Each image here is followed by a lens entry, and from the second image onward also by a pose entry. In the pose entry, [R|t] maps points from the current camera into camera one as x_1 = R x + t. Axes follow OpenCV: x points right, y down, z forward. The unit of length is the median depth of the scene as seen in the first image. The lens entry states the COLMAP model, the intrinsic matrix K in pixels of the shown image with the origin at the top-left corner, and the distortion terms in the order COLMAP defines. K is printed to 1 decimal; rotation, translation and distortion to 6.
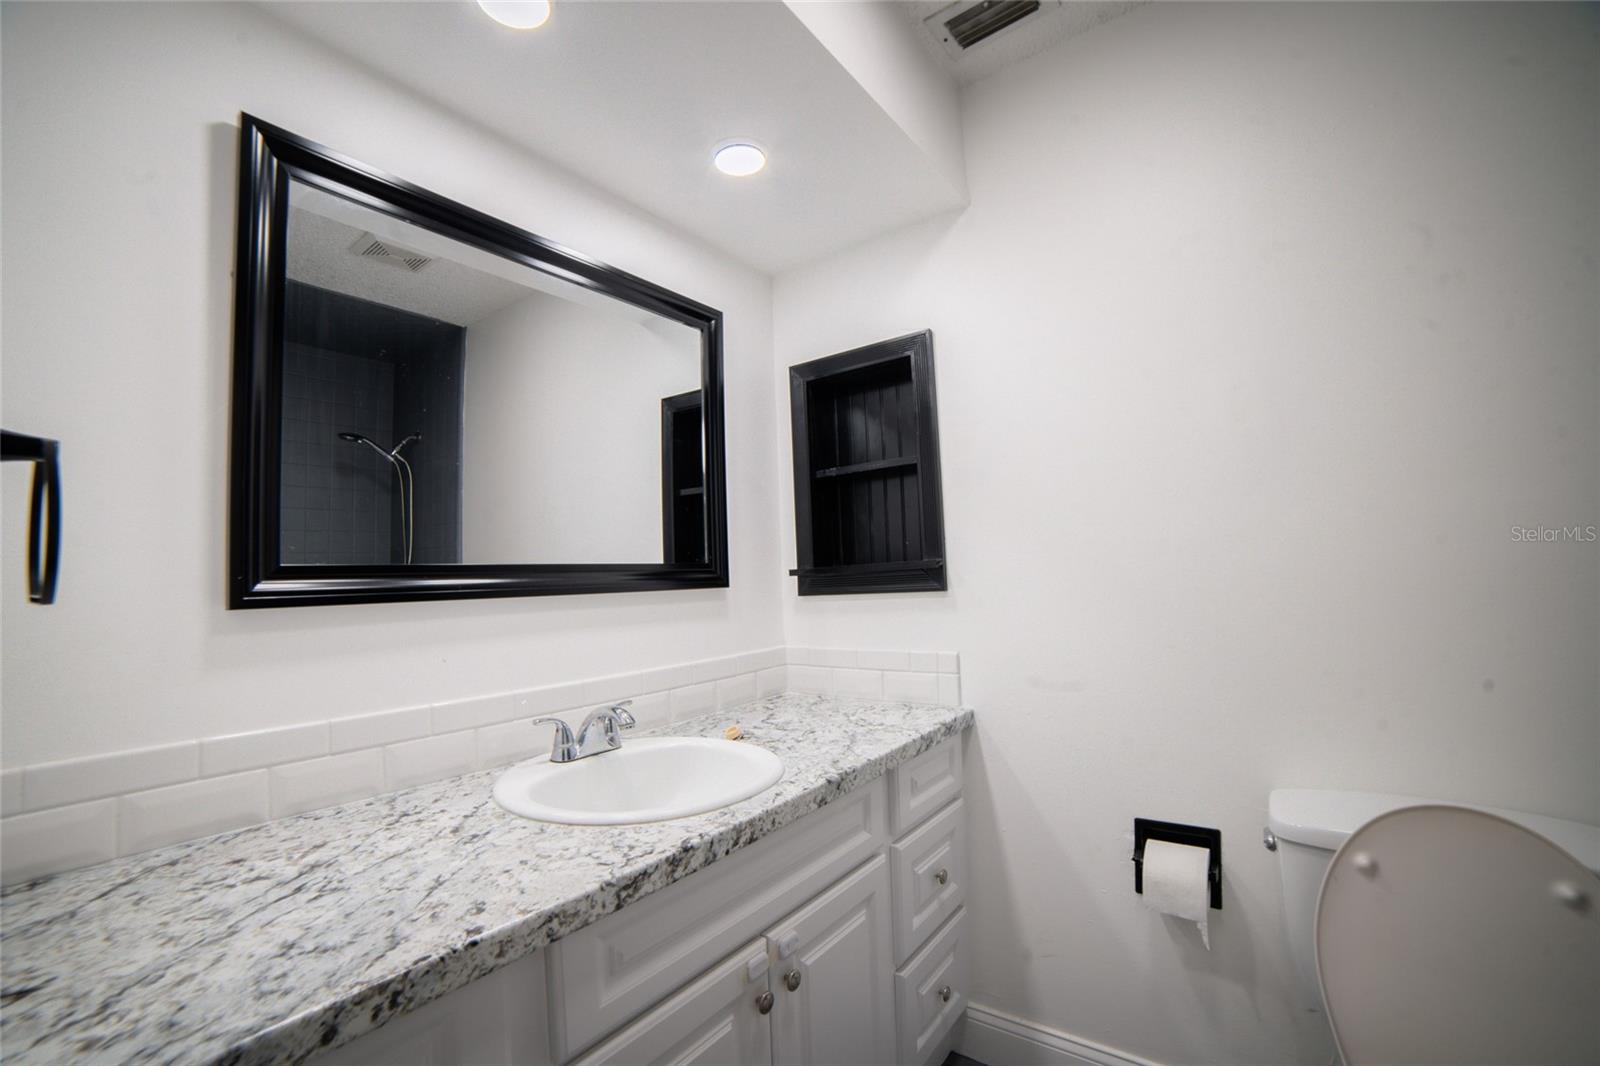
lens RADIAL K [[662.8, 0, 802.6], [0, 662.8, 549.9], [0, 0, 1]] dist [-0.103558, 0.035307]
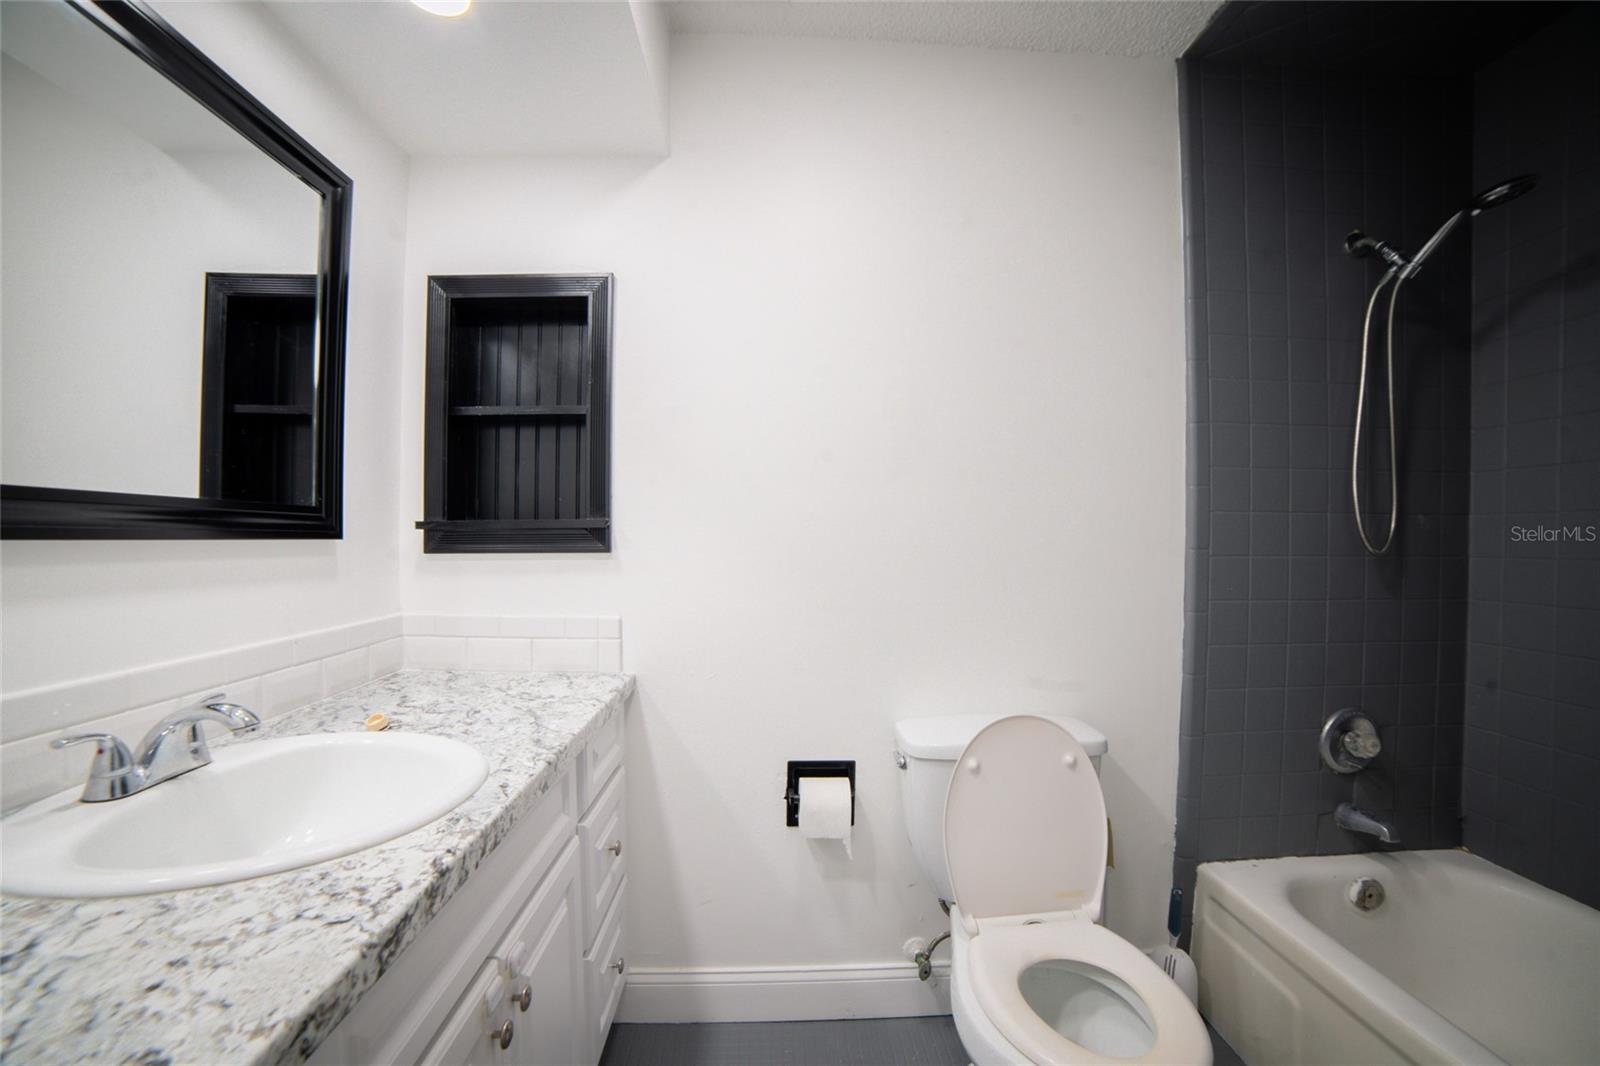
lens RADIAL K [[662.8, 0, 802.6], [0, 662.8, 549.9], [0, 0, 1]] dist [-0.103558, 0.035307]
pose [[0.782296, 0.035302, 0.621906, -0.216179], [-0.064943, 0.997574, 0.025065, 0.021977], [-0.619513, -0.059997, 0.782690, 0.114325]]
